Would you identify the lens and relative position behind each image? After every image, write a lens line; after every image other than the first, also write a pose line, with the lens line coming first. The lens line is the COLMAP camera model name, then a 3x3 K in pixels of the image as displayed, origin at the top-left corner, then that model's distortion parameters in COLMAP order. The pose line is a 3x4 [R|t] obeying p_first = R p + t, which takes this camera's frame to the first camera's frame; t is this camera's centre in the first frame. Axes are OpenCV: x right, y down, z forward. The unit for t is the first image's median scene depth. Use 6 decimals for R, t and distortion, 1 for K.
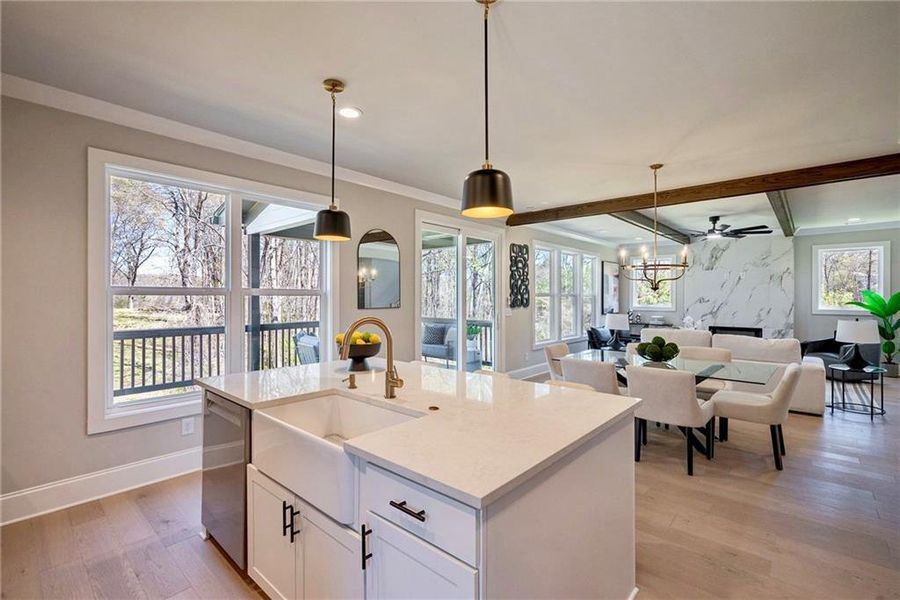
lens RADIAL K [[400.4, 0, 457.9], [0, 400.4, 297.1], [0, 0, 1]] dist [-0.004581, -0.000190]
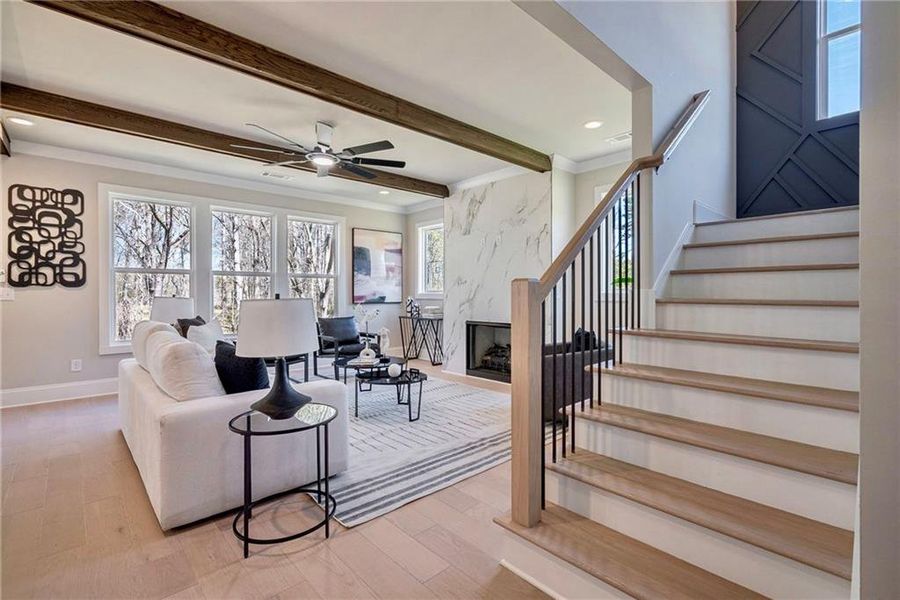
lens RADIAL K [[408.7, 0, 453.3], [0, 408.7, 298.0], [0, 0, 1]] dist [-0.003601, -0.000138]
pose [[0.994740, -0.000562, -0.102426, 0.890064], [0.001368, 0.999969, 0.007792, 0.039974], [0.102418, -0.007891, 0.994710, 0.441213]]
